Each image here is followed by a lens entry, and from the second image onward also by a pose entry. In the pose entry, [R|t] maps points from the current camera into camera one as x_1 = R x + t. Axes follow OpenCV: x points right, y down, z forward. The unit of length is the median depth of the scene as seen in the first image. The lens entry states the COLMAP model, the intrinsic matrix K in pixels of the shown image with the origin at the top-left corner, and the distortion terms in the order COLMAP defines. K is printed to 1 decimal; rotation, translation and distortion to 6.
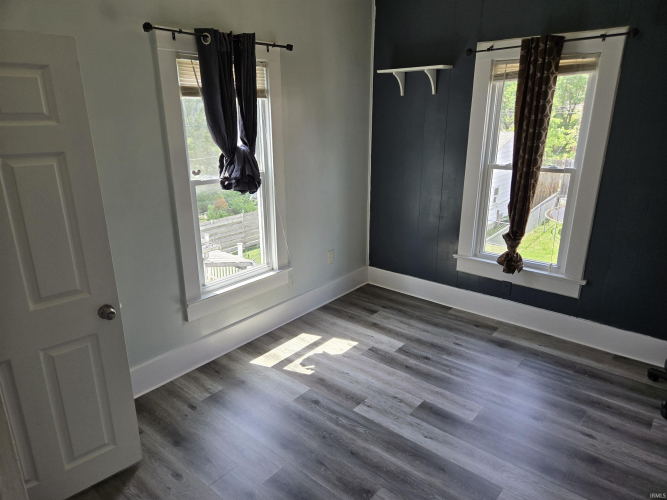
lens RADIAL K [[448.4, 0, 330.9], [0, 448.4, 254.2], [0, 0, 1]] dist [0.054622, -0.013260]
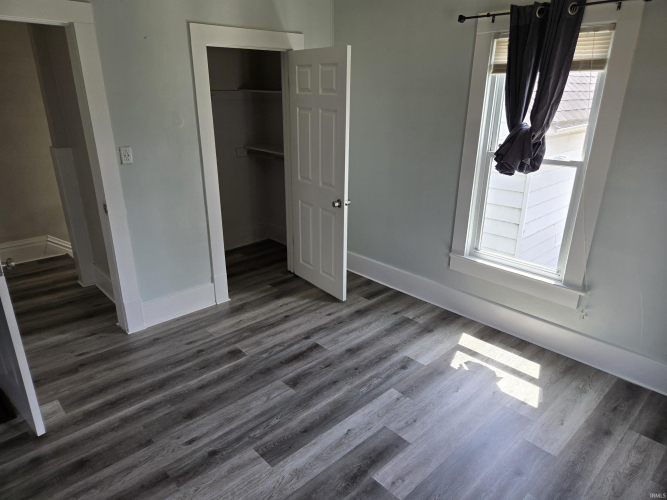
lens RADIAL K [[448.4, 0, 329.6], [0, 448.4, 250.0], [0, 0, 1]] dist [0.054622, -0.013260]
pose [[-0.113029, 0.344106, -0.932103, 0.775015], [-0.308726, 0.879517, 0.362130, -0.214319], [0.944411, 0.328696, 0.006823, 0.654314]]
